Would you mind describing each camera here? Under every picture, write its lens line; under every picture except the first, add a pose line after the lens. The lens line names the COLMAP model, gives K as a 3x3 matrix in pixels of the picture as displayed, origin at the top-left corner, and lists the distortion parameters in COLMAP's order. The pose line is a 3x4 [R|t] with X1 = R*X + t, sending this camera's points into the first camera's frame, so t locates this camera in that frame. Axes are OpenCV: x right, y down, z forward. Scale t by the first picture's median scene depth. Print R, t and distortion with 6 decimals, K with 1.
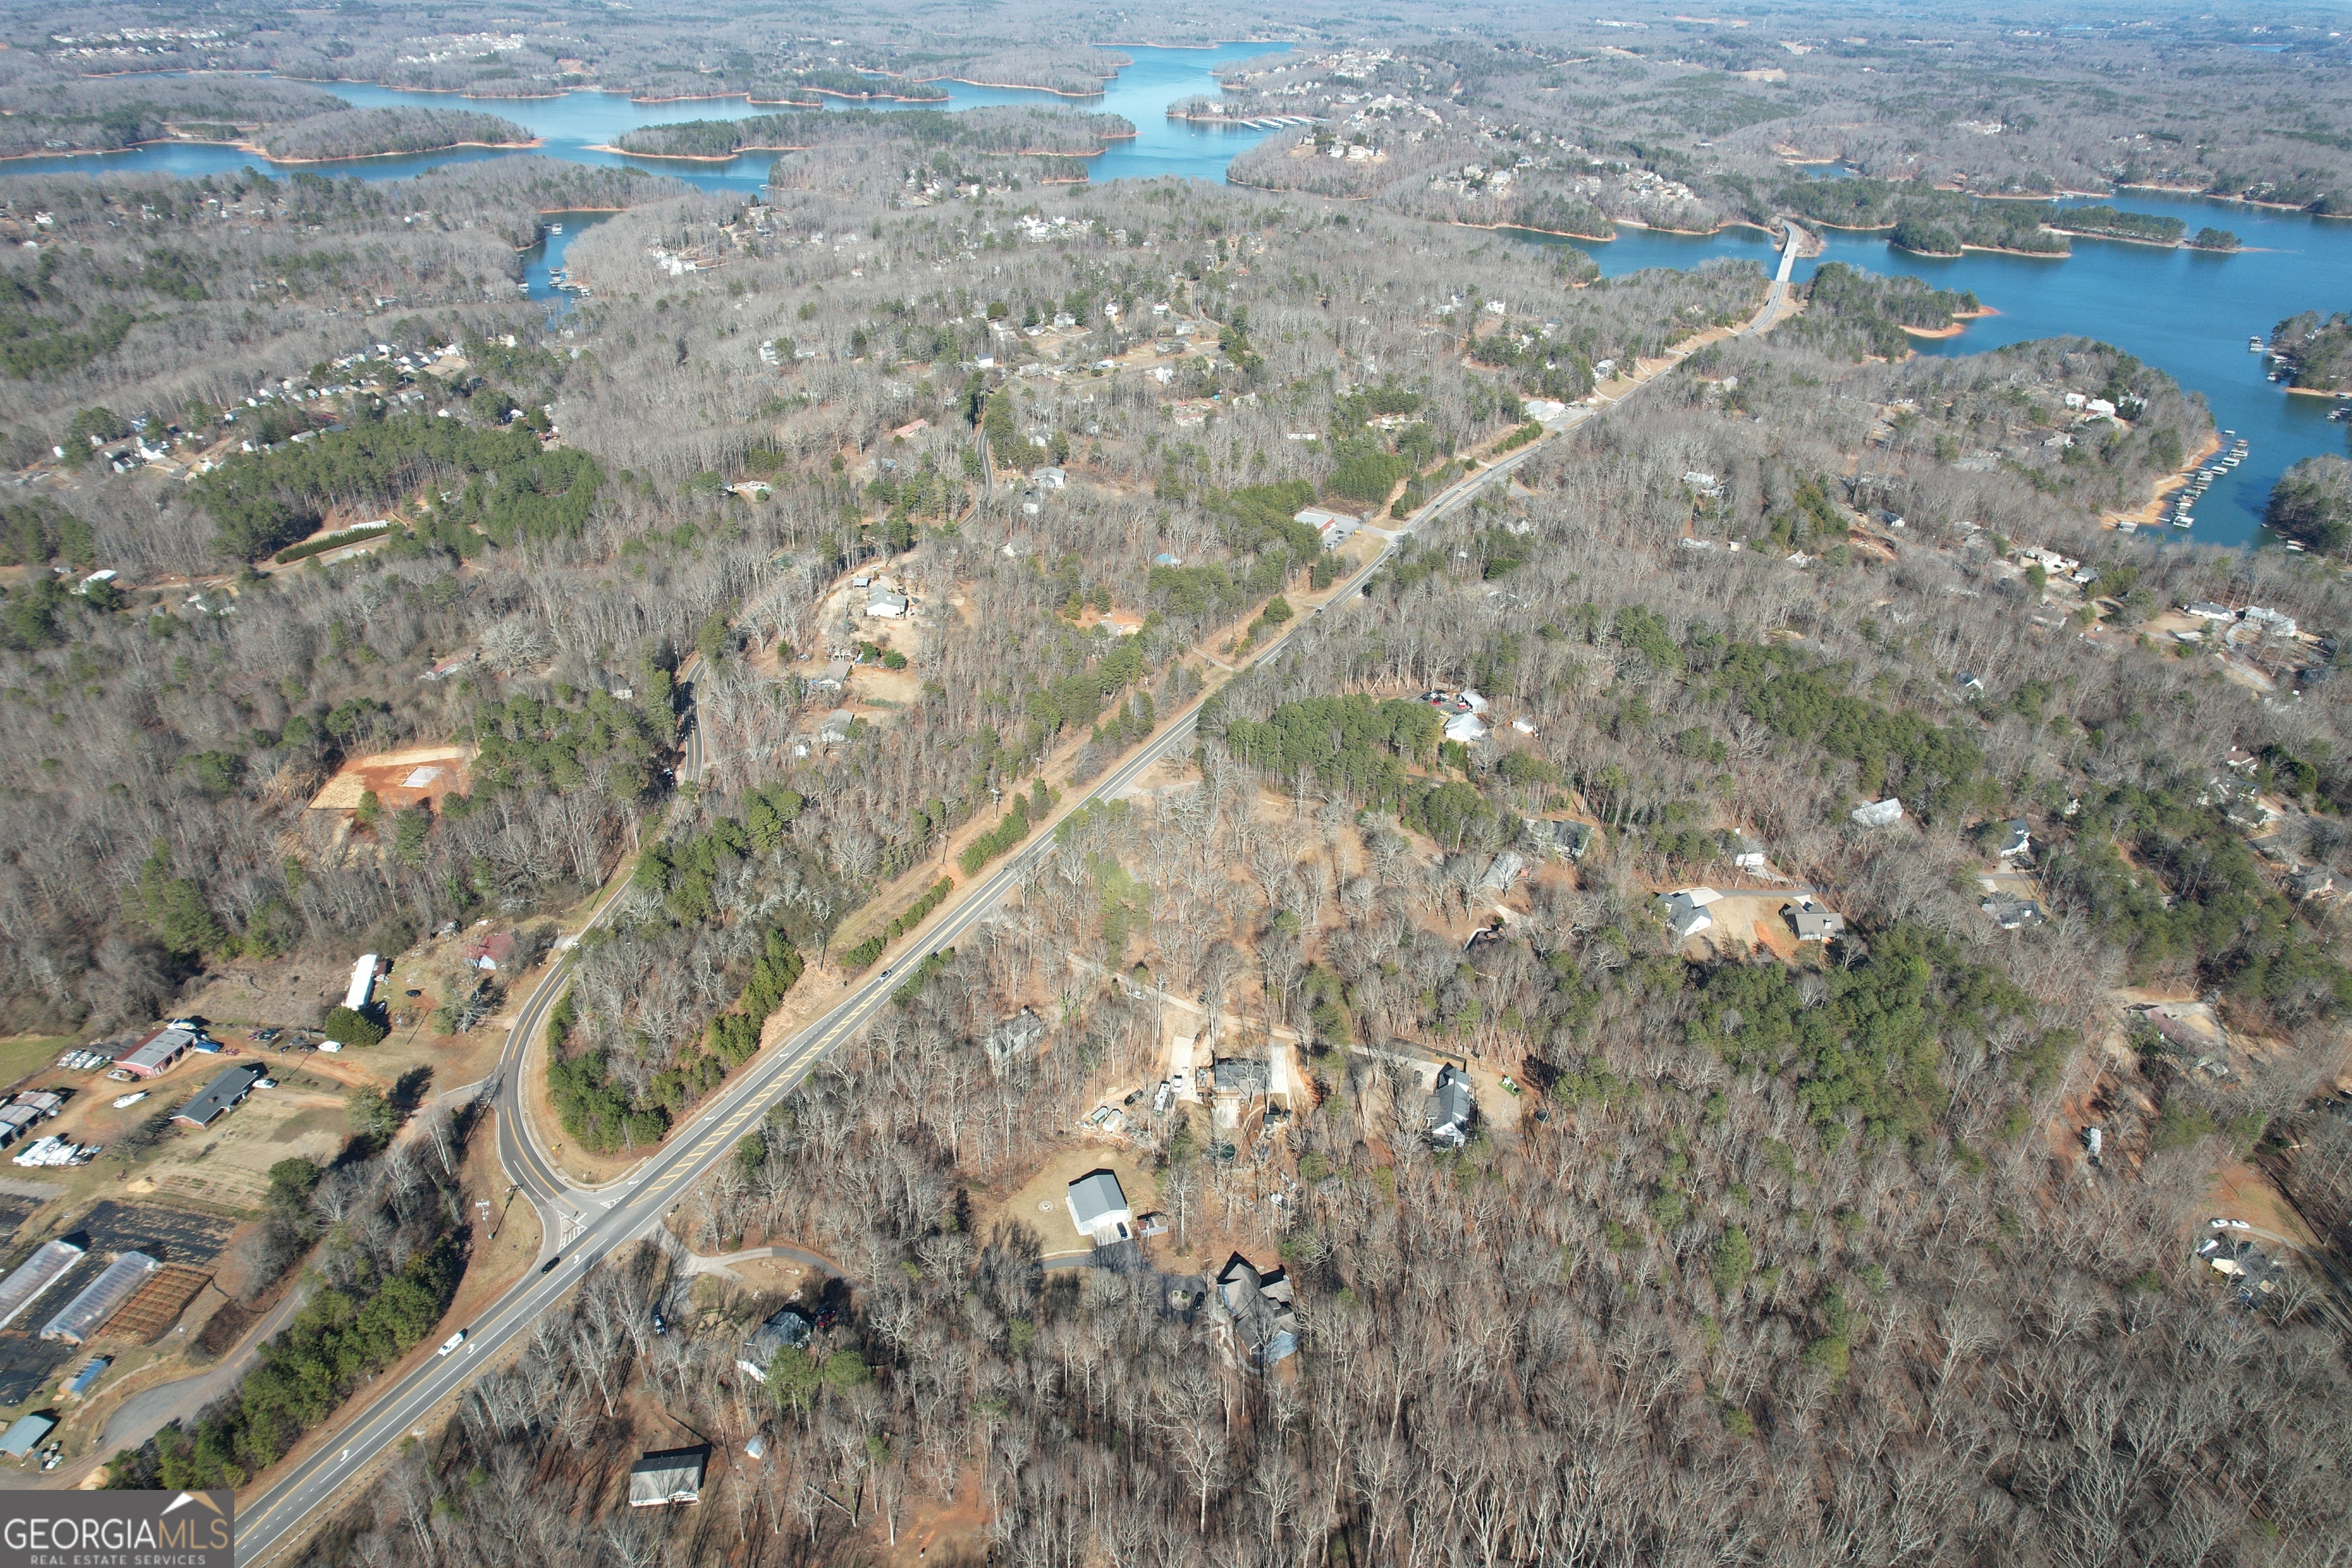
lens RADIAL K [[1498.5, 0, 1176.0], [0, 1498.5, 784.0], [0, 0, 1]] dist [-0.088868, 0.081275]
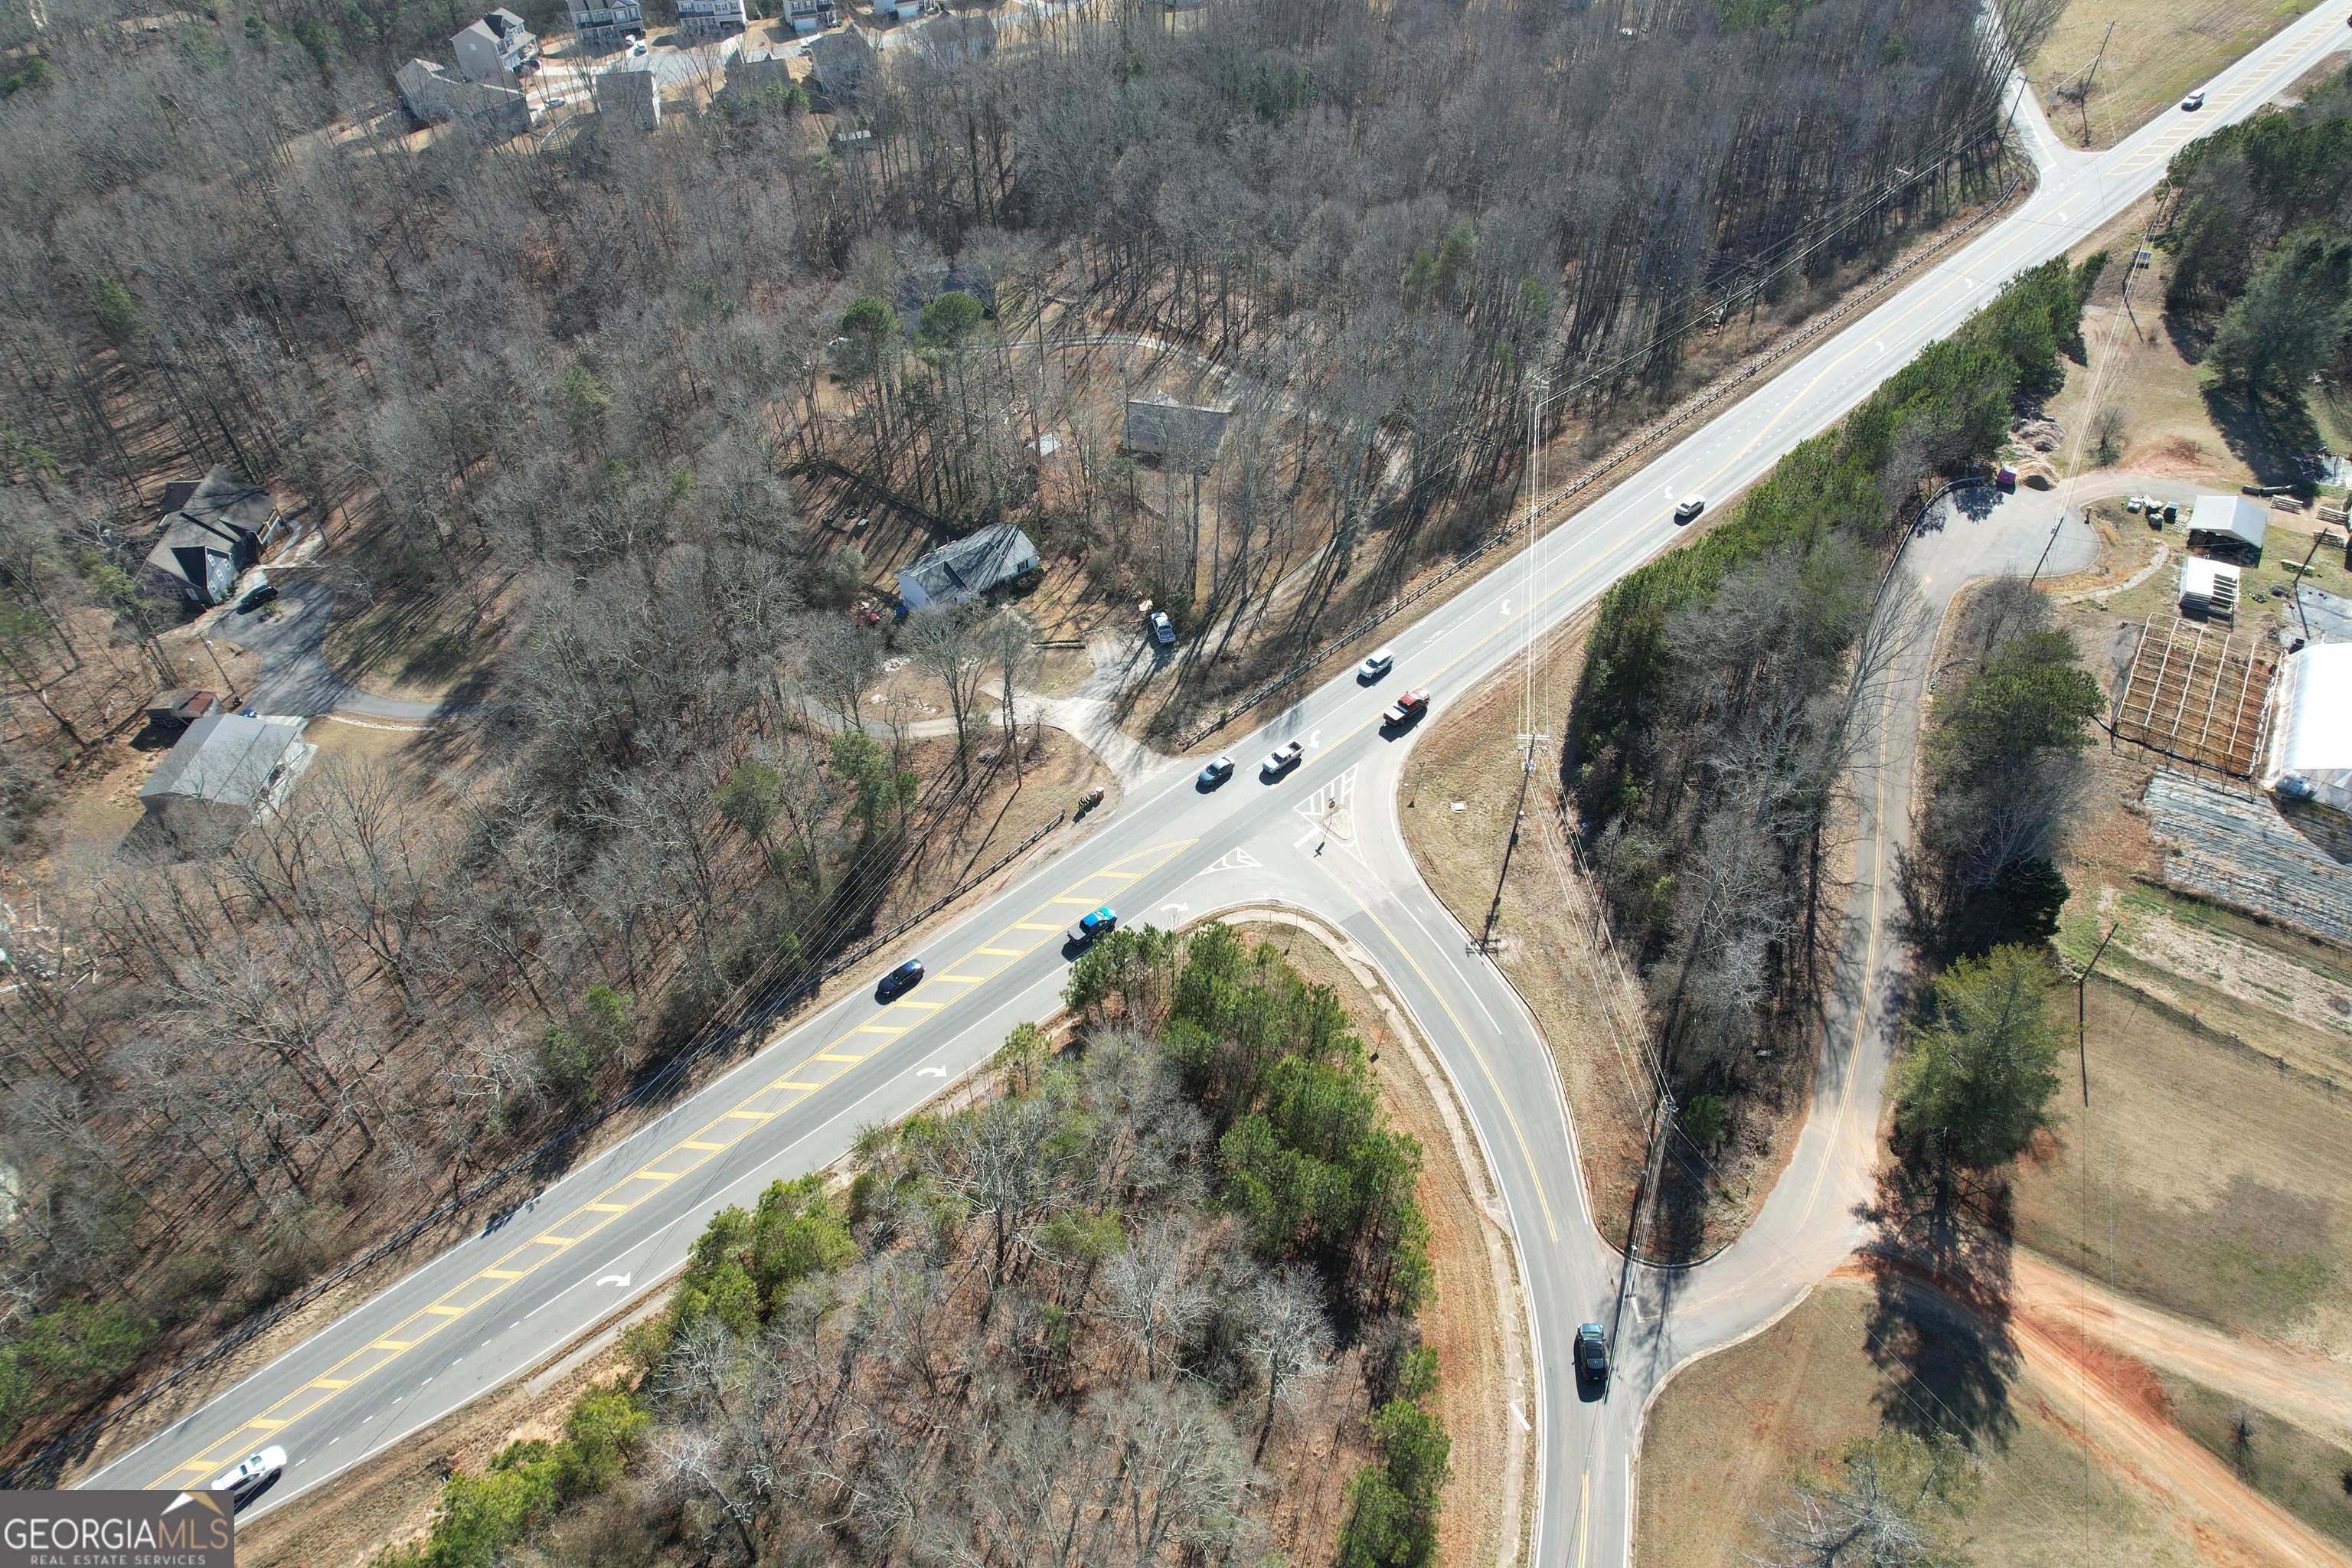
lens RADIAL K [[1487.9, 0, 1182.5], [0, 1487.9, 789.3], [0, 0, 1]] dist [-0.072855, 0.077302]
pose [[-0.932820, -0.268424, 0.240408, -0.210798], [0.165157, 0.274482, 0.947303, -0.044292], [-0.320266, 0.923368, -0.211710, 0.490910]]
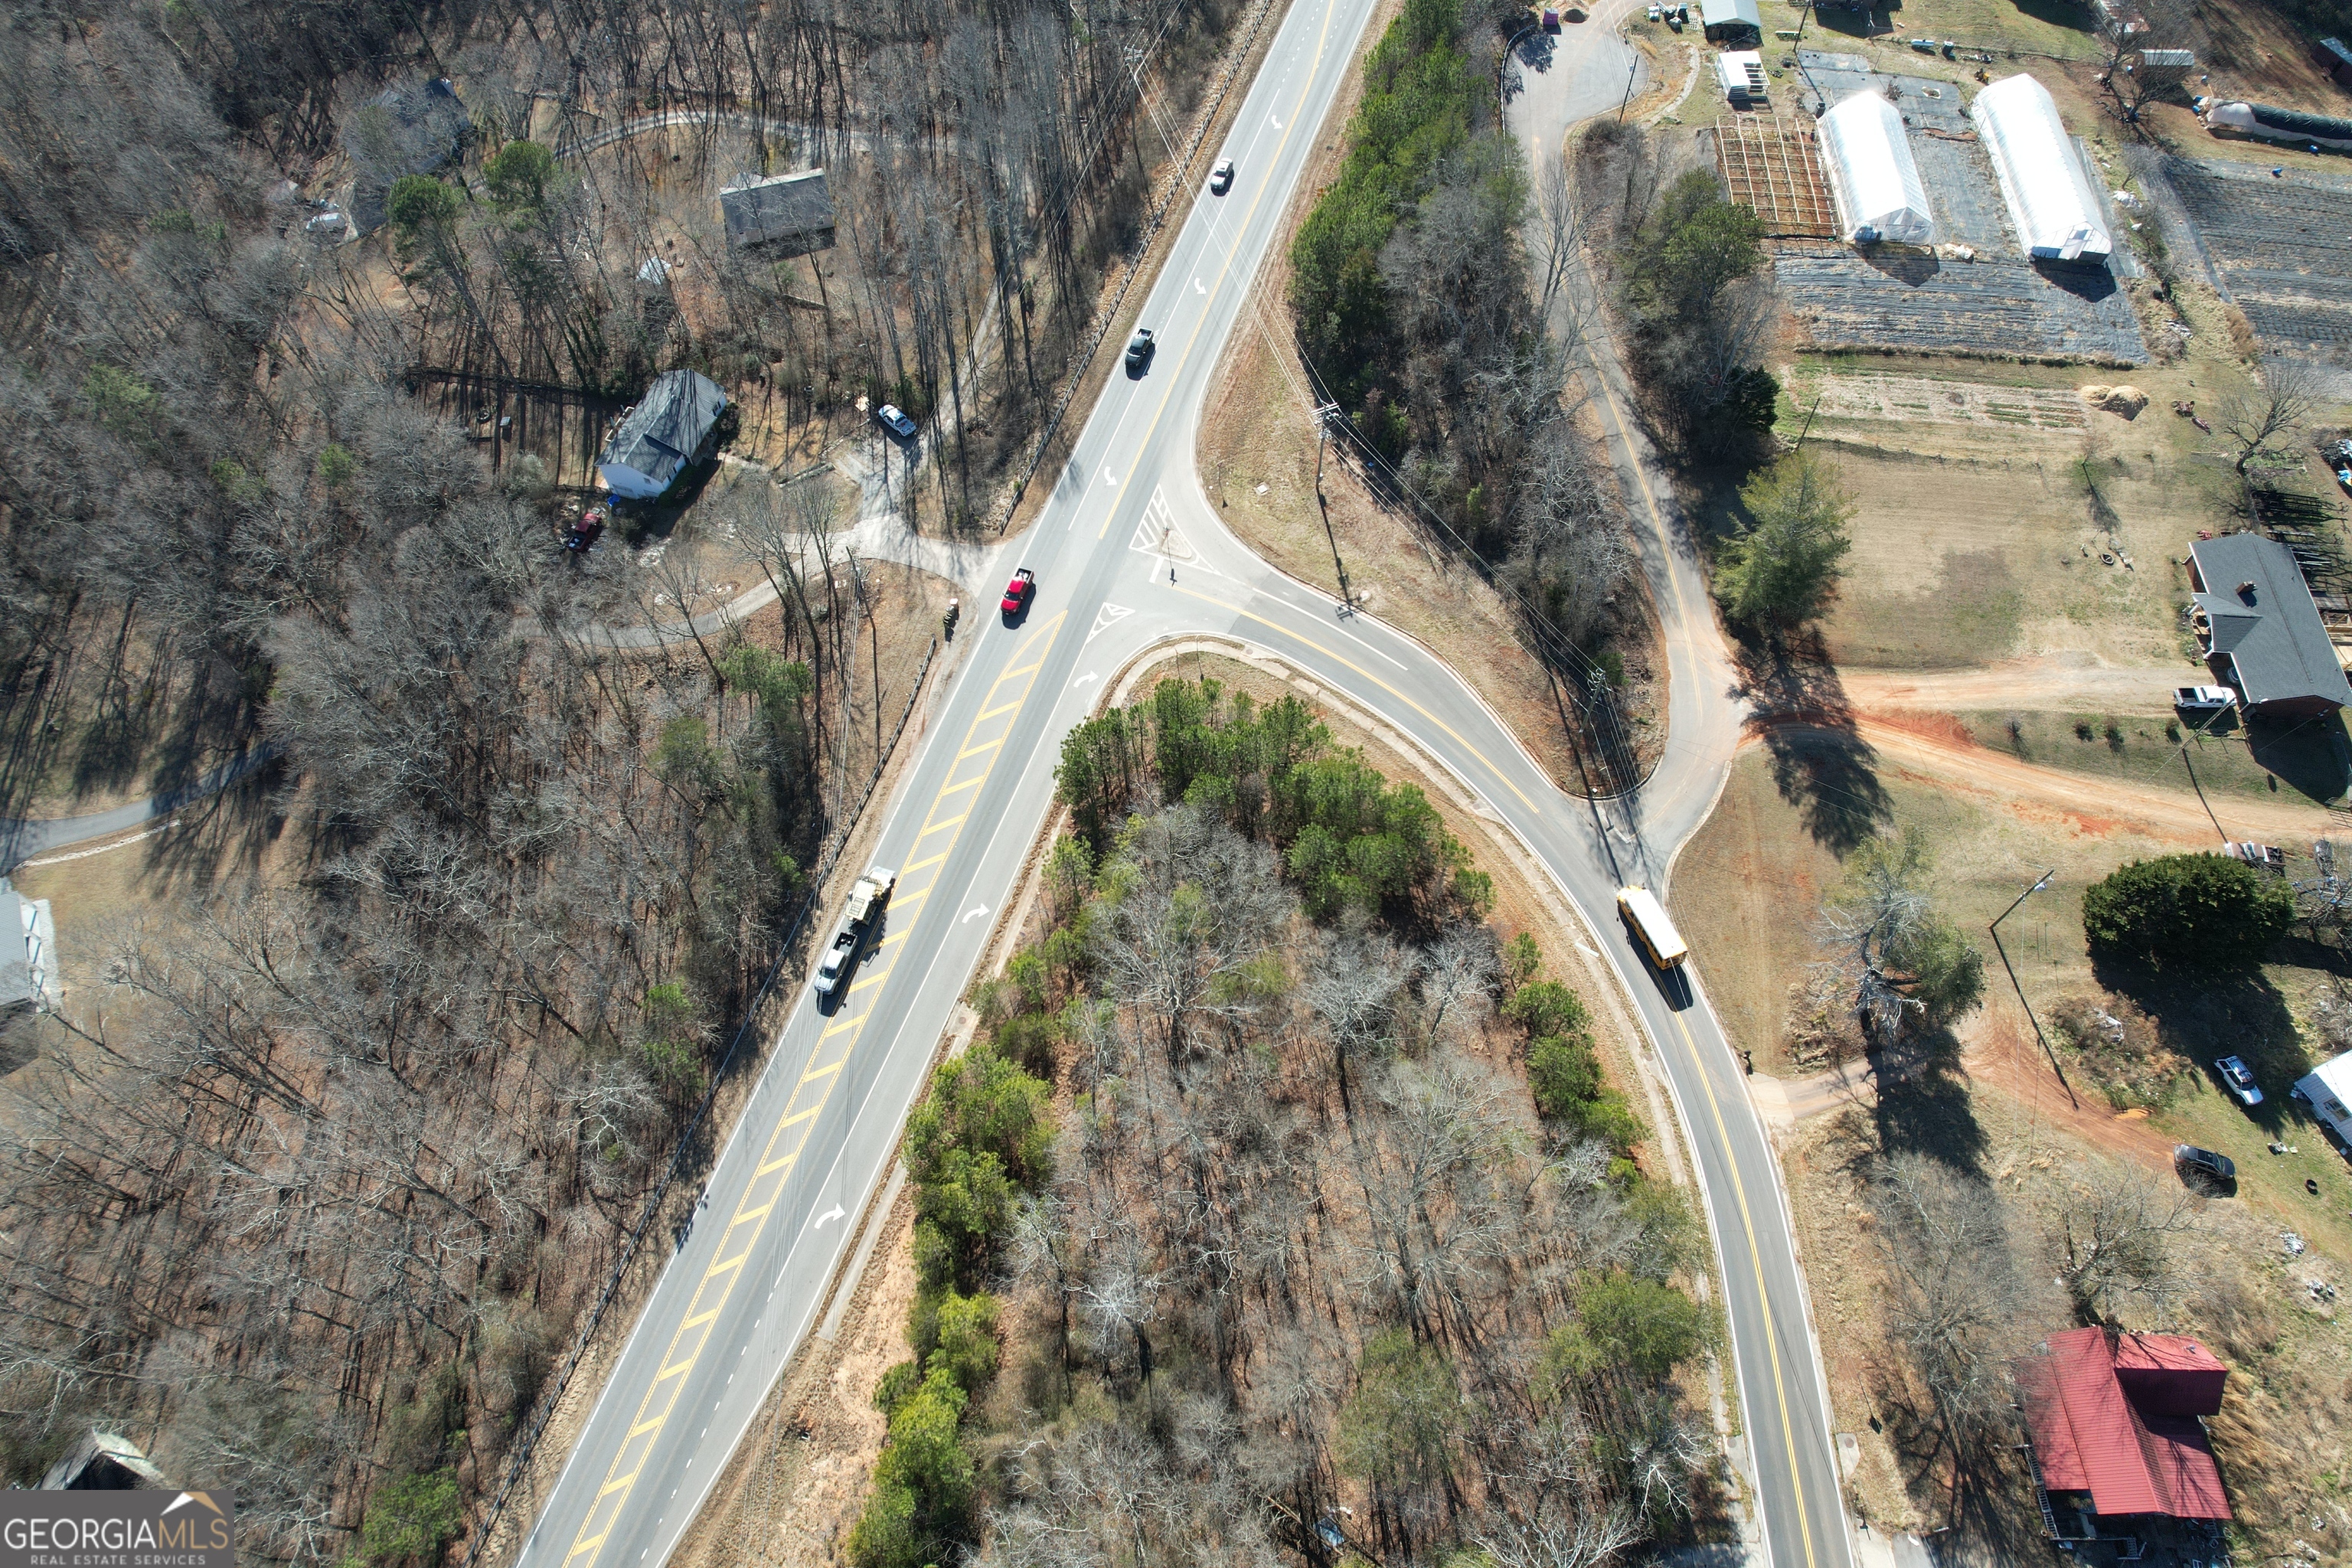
lens RADIAL K [[1487.9, 0, 1182.5], [0, 1487.9, 789.3], [0, 0, 1]] dist [-0.072855, 0.077302]
pose [[-0.990050, 0.110321, -0.087350, -0.165908], [-0.085430, 0.022022, 0.996101, -0.061588], [0.111814, 0.993652, -0.012378, 0.484362]]
